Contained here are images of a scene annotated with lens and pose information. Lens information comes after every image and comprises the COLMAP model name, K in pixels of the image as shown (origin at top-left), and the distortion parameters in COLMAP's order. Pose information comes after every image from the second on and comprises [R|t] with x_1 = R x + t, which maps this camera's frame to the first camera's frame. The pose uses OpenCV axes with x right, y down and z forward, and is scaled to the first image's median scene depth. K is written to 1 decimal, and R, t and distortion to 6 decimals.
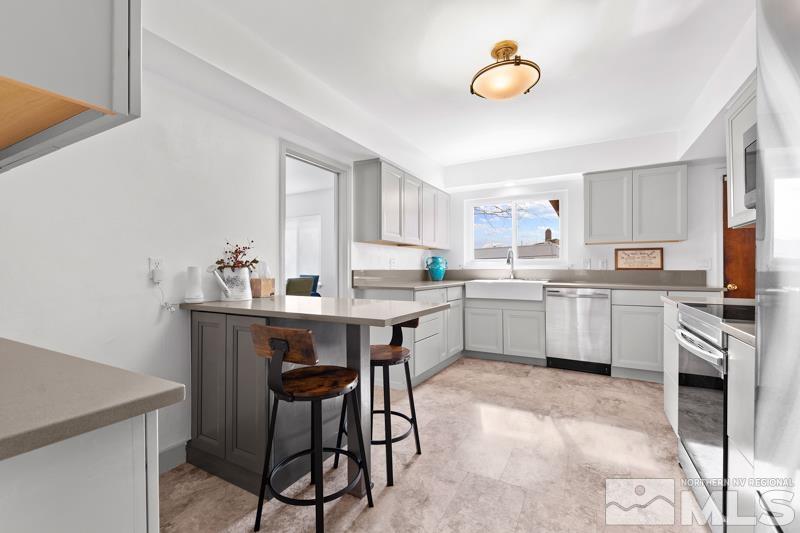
lens RADIAL K [[350.5, 0, 397.3], [0, 350.5, 266.3], [0, 0, 1]] dist [0.005533, -0.002599]
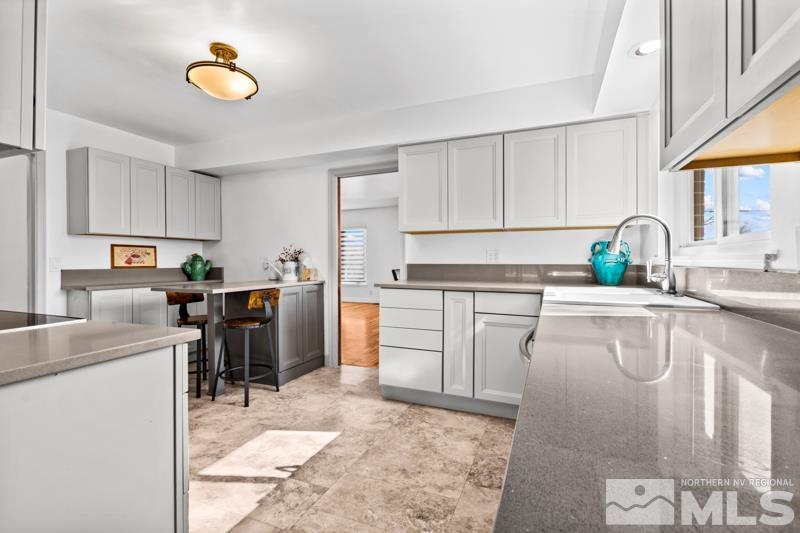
lens RADIAL K [[350.5, 0, 399.1], [0, 350.5, 264.3], [0, 0, 1]] dist [0.005533, -0.002599]
pose [[0.127137, 0.010283, -0.991832, 0.934676], [0.006776, 0.999914, 0.011235, -0.003561], [0.991862, -0.008149, 0.127056, 0.922848]]
